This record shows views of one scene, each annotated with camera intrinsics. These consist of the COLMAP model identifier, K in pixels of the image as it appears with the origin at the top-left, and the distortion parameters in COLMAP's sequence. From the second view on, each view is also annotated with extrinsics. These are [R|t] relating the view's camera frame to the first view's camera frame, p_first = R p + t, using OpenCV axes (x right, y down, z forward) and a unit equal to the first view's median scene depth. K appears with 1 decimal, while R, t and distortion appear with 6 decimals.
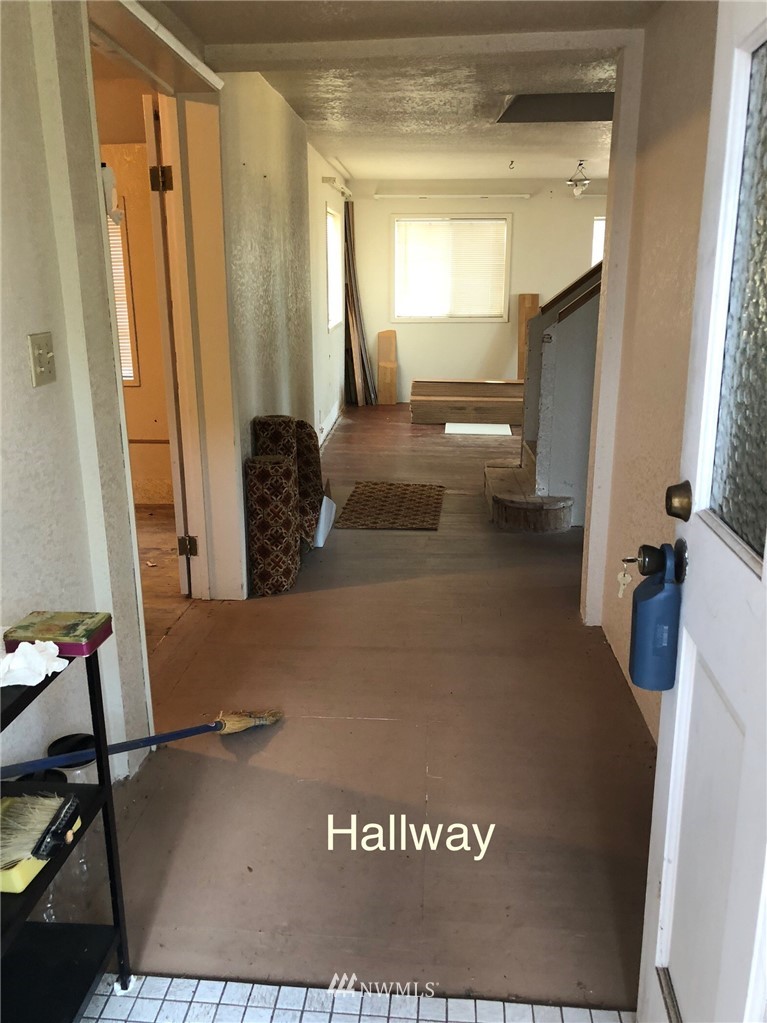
lens RADIAL K [[840.4, 0, 383.8], [0, 840.4, 509.1], [0, 0, 1]] dist [-0.000581, -0.000743]
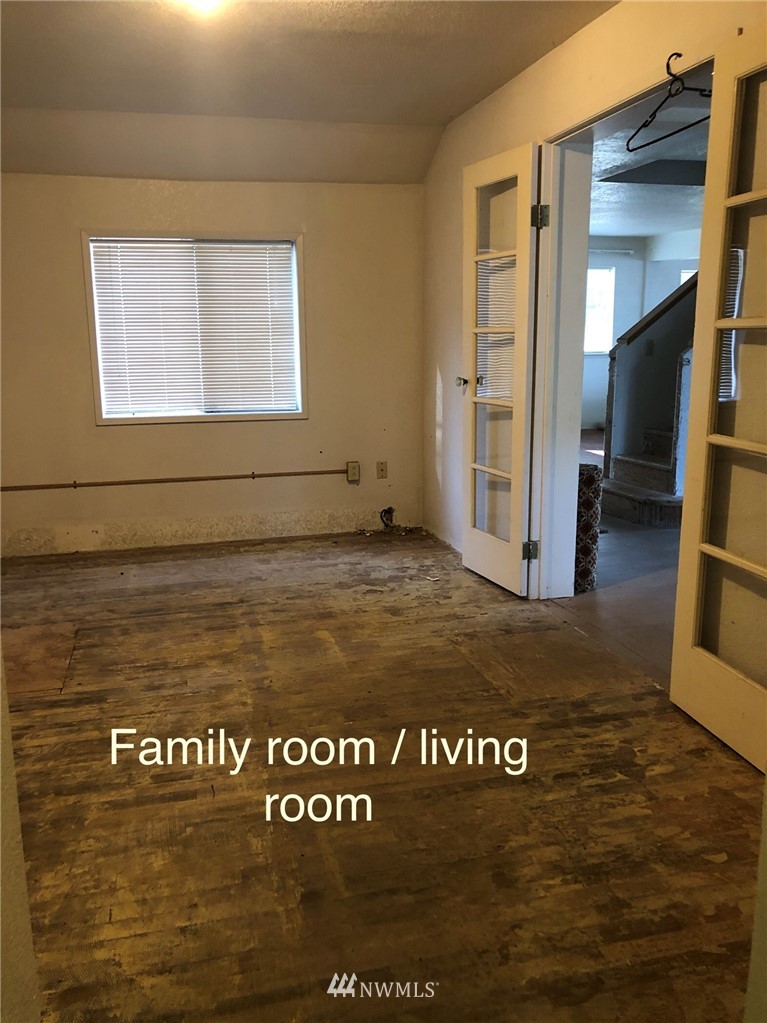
lens RADIAL K [[840.4, 0, 384.7], [0, 840.4, 512.3], [0, 0, 1]] dist [-0.000581, -0.000743]
pose [[0.945862, -0.069366, 0.317070, -0.744113], [0.086107, 0.995519, -0.039076, 0.021355], [-0.312939, 0.064263, 0.947597, 0.032748]]
